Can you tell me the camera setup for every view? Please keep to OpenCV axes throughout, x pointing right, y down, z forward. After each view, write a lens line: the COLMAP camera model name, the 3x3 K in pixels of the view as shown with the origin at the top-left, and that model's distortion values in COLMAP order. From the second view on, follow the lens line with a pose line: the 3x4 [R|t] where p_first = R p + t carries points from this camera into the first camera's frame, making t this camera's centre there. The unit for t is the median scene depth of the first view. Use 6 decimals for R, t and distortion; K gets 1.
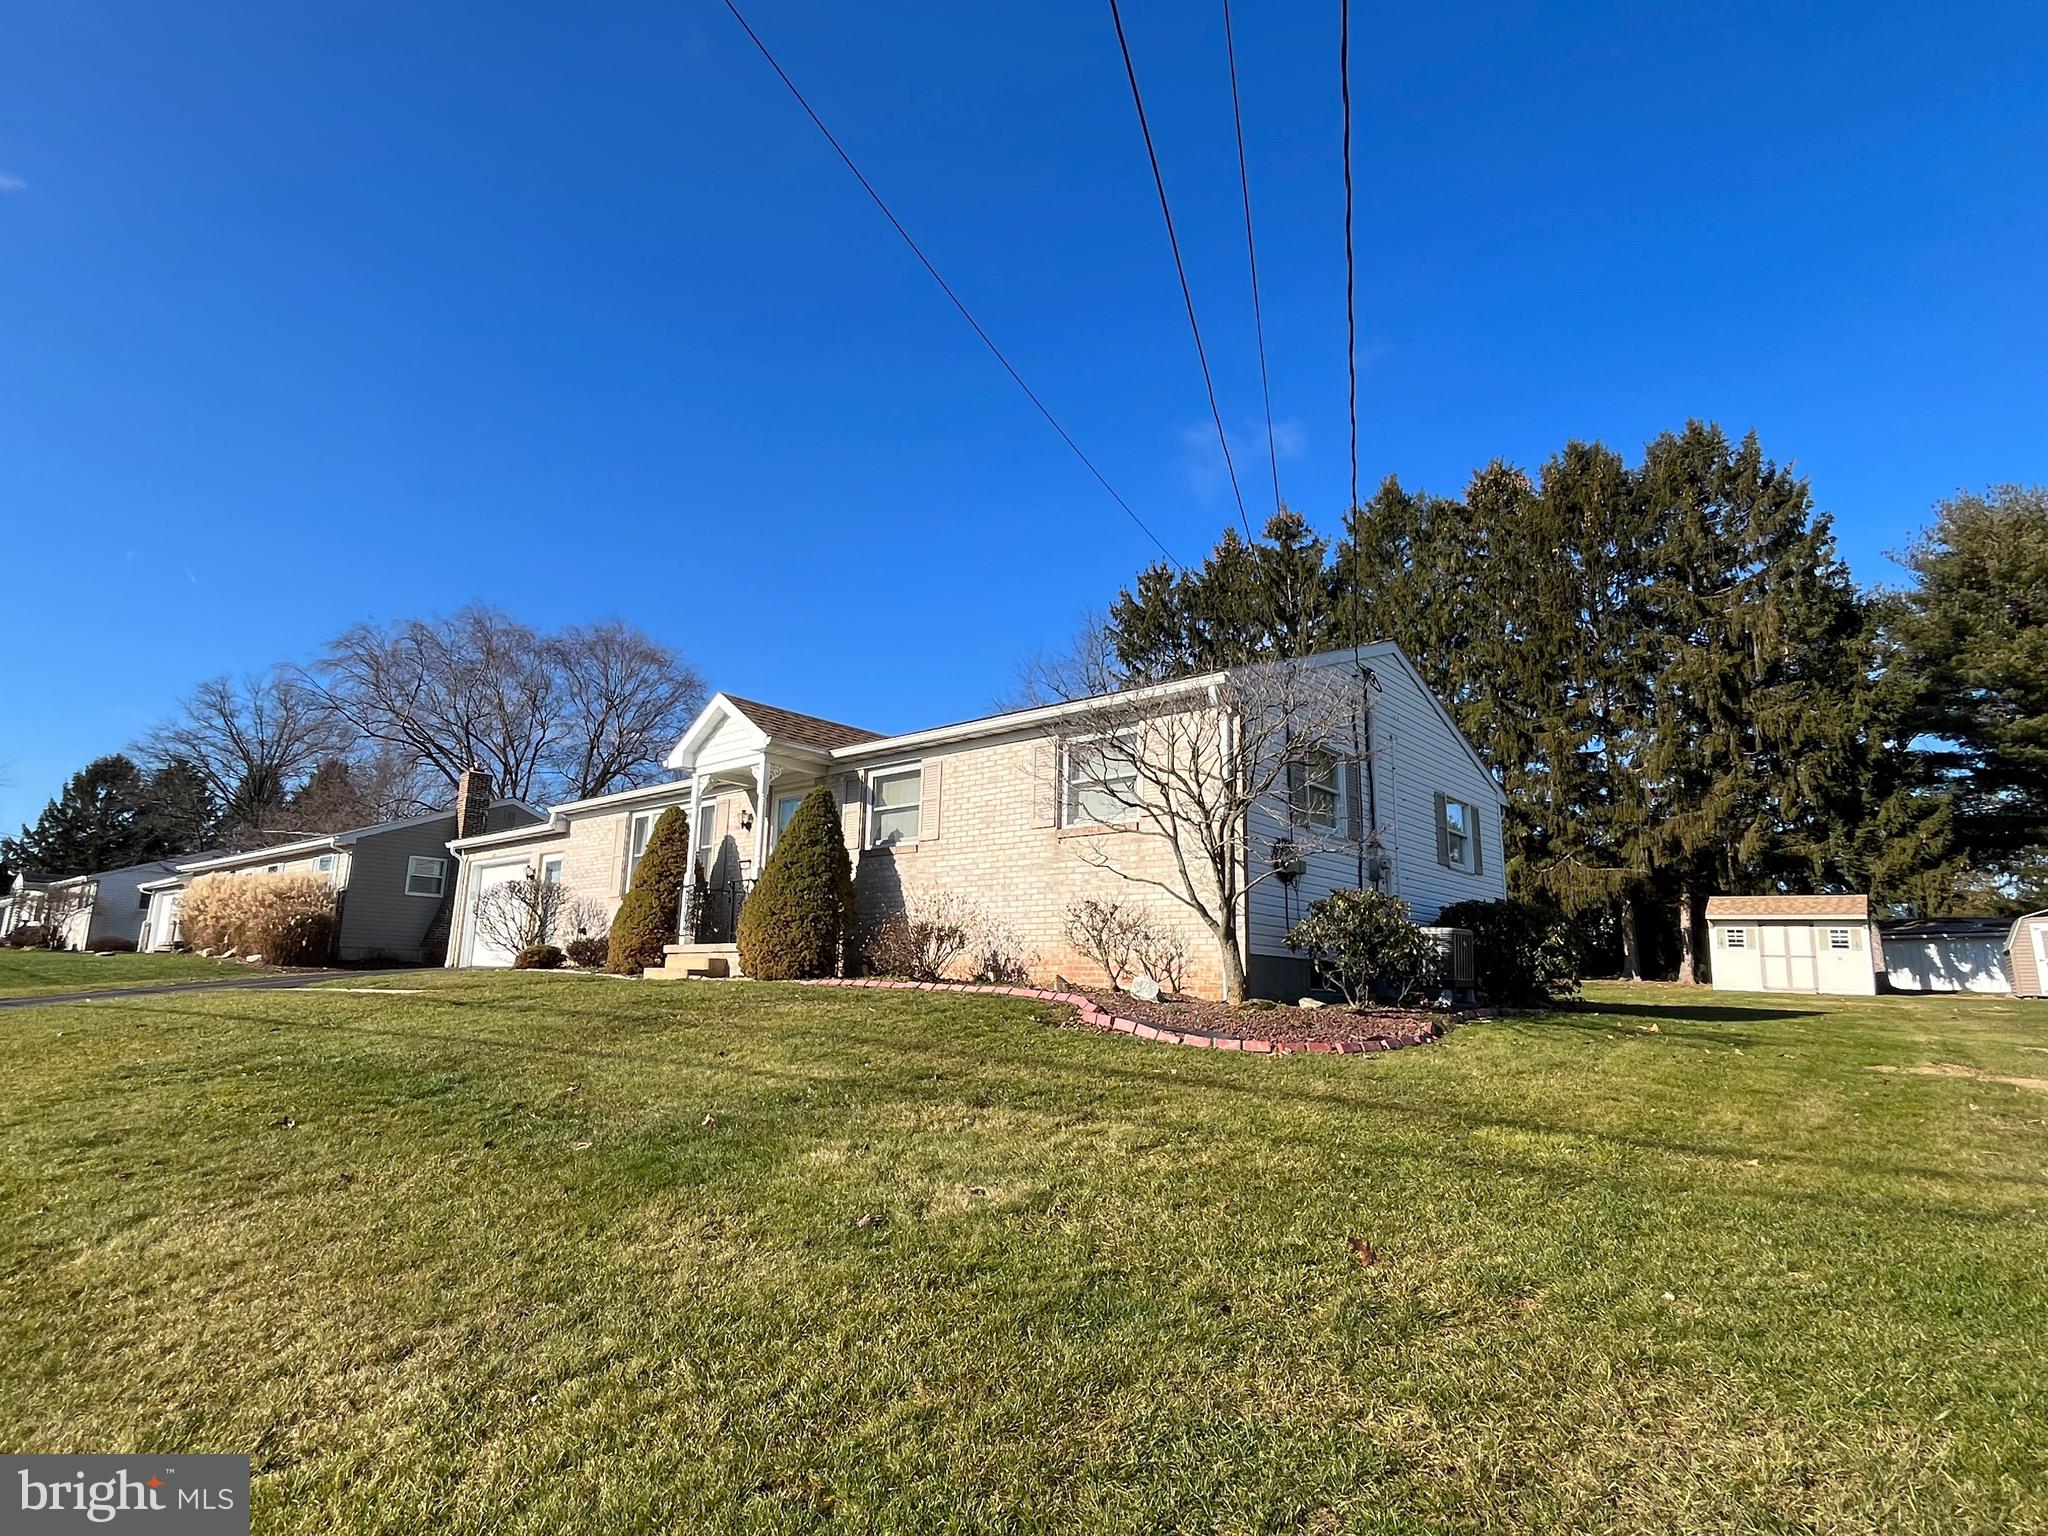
lens RADIAL K [[1071.7, 0, 1019.7], [0, 1071.7, 772.9], [0, 0, 1]] dist [0.003232, 0.000036]
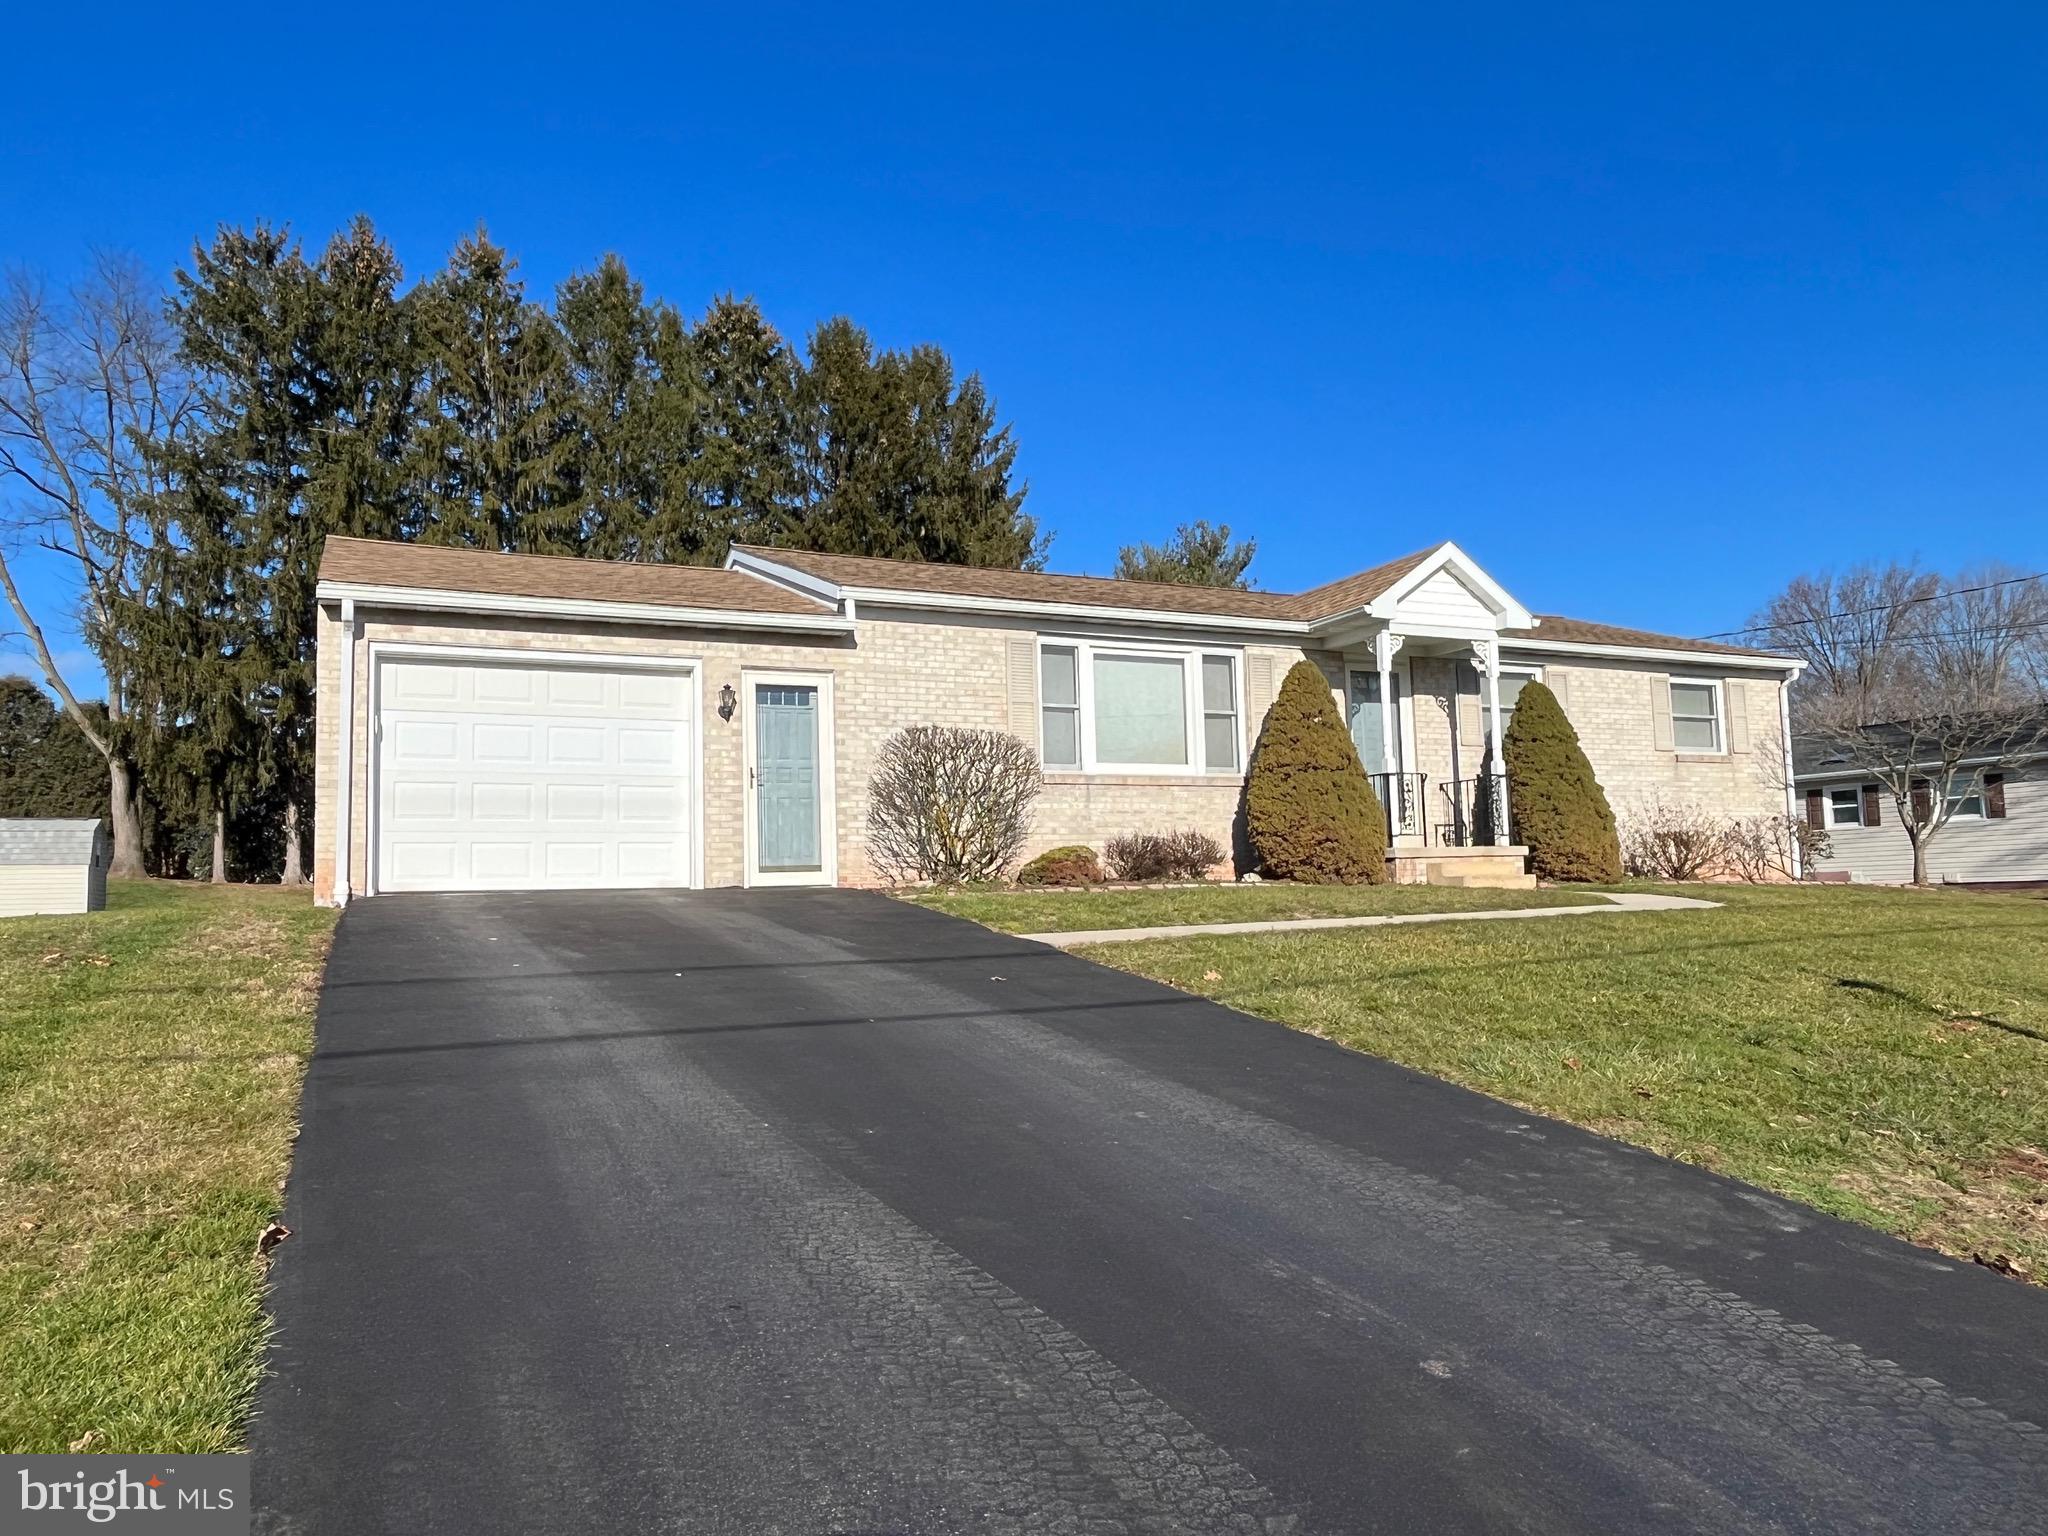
lens RADIAL K [[1374.3, 0, 1019.1], [0, 1374.3, 774.5], [0, 0, 1]] dist [0.003659, -0.002941]
pose [[0.393448, 0.050133, 0.917979, -1.353913], [-0.148167, 0.988917, 0.009498, 0.138212], [-0.907328, -0.139751, 0.396516, 0.857749]]
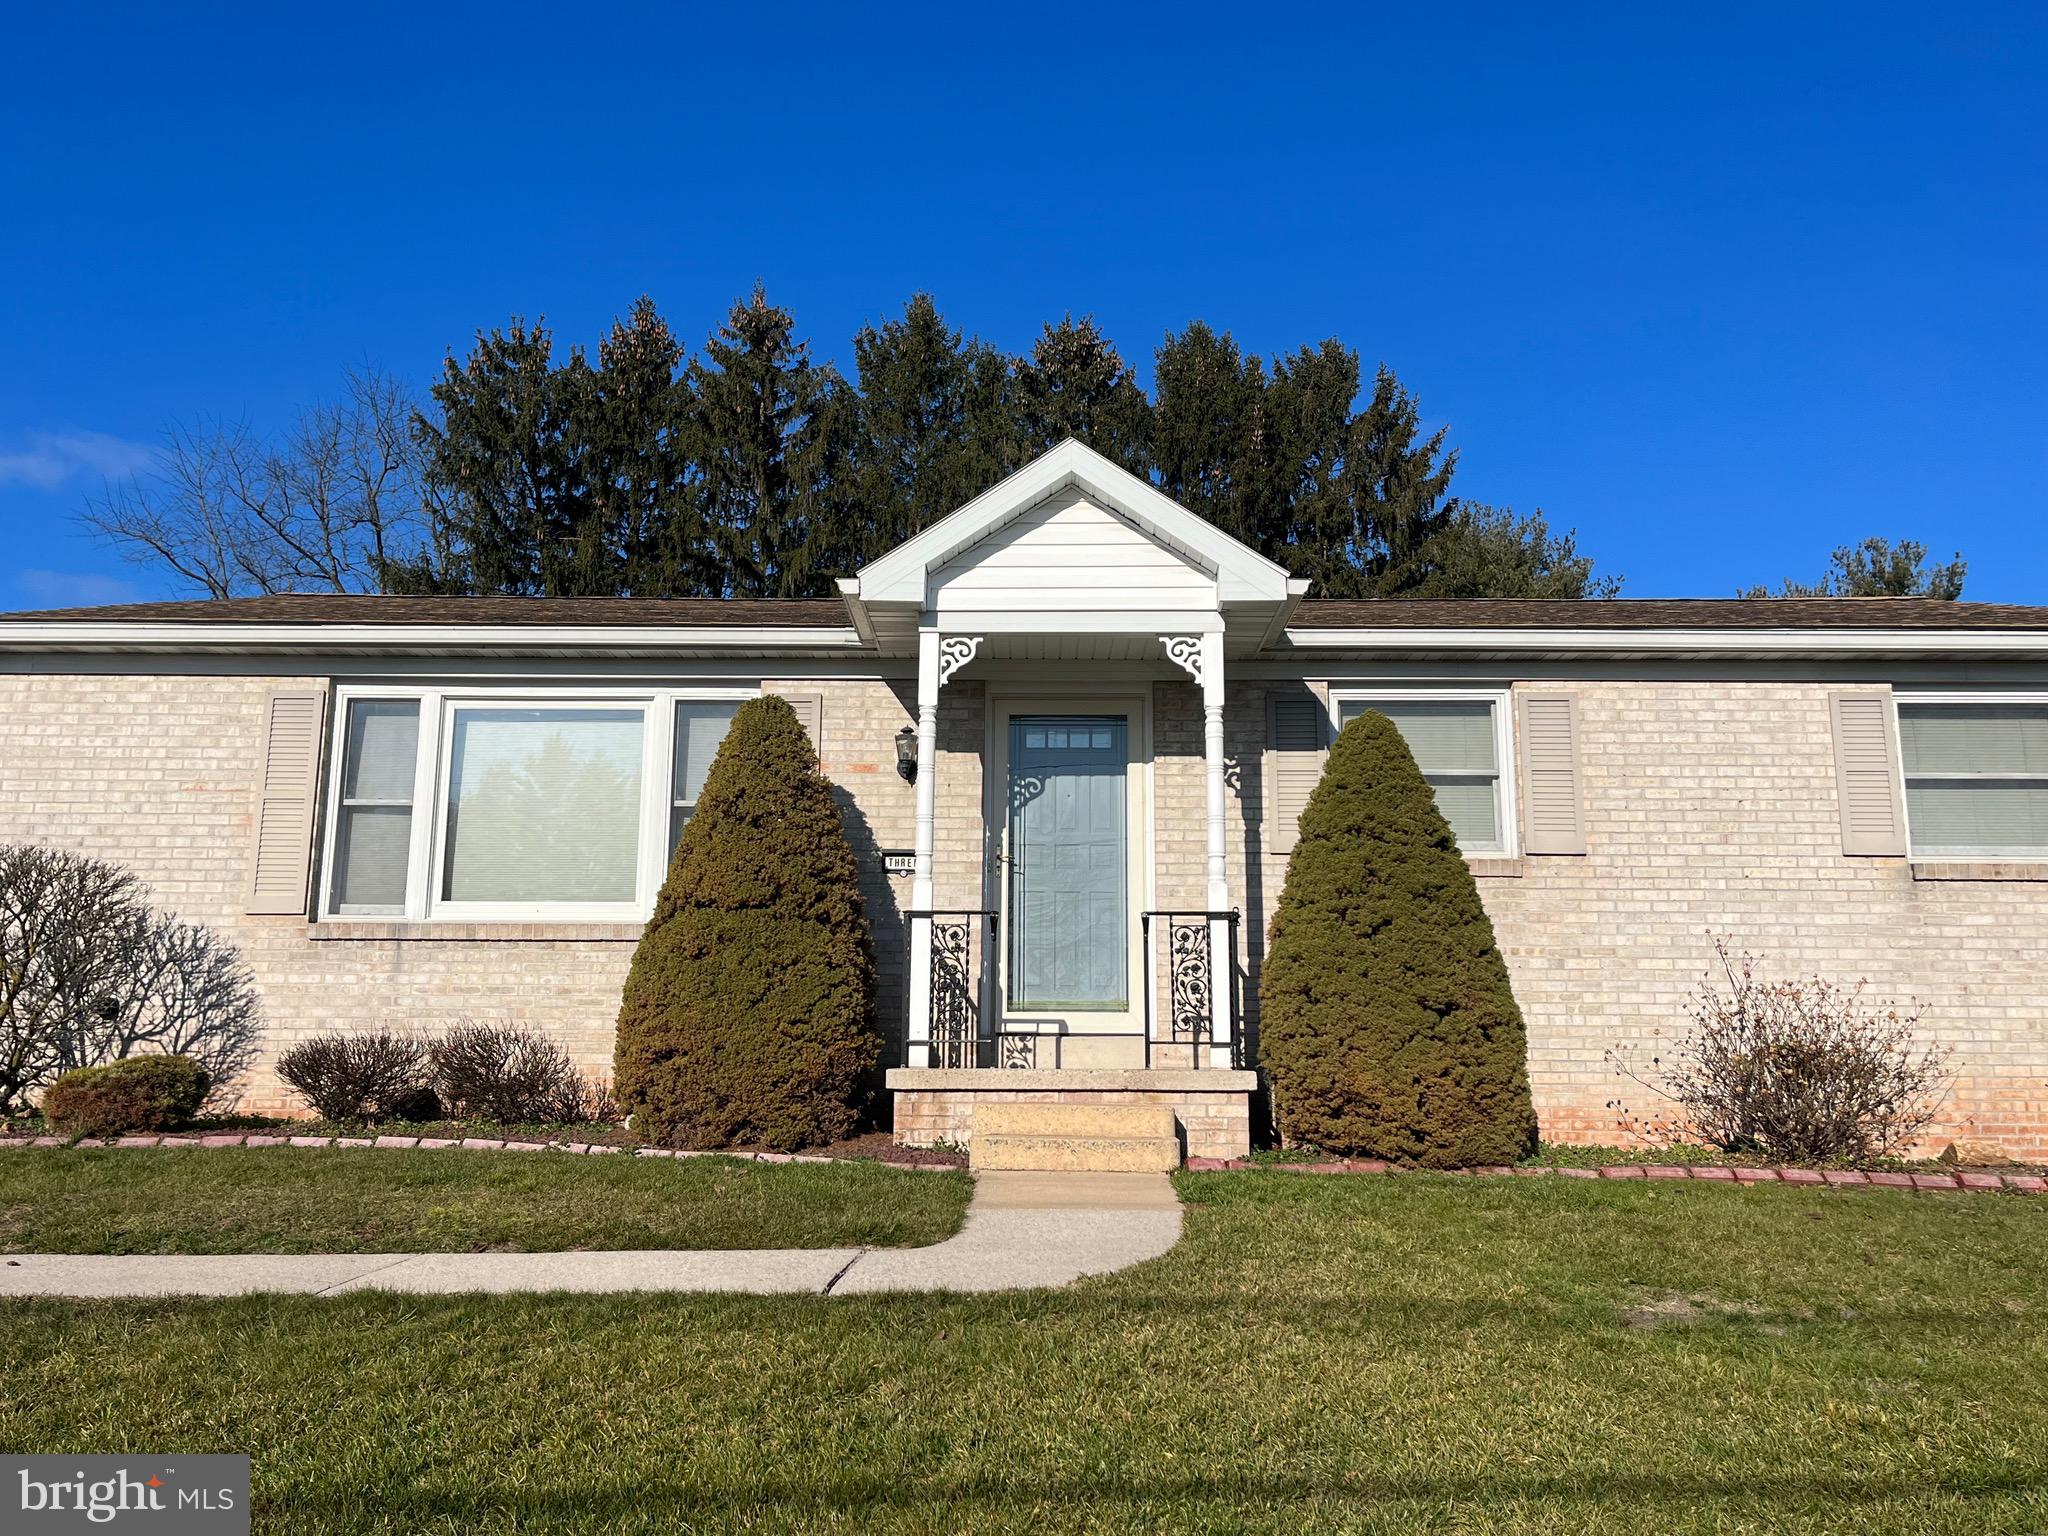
lens RADIAL K [[1660.2, 0, 1029.6], [0, 1660.2, 754.7], [0, 0, 1]] dist [0.043656, -0.022169]
pose [[0.759725, 0.110837, 0.640729, -0.674950], [-0.120040, 0.992336, -0.029326, 0.062229], [-0.639069, -0.054633, 0.767207, 0.527563]]
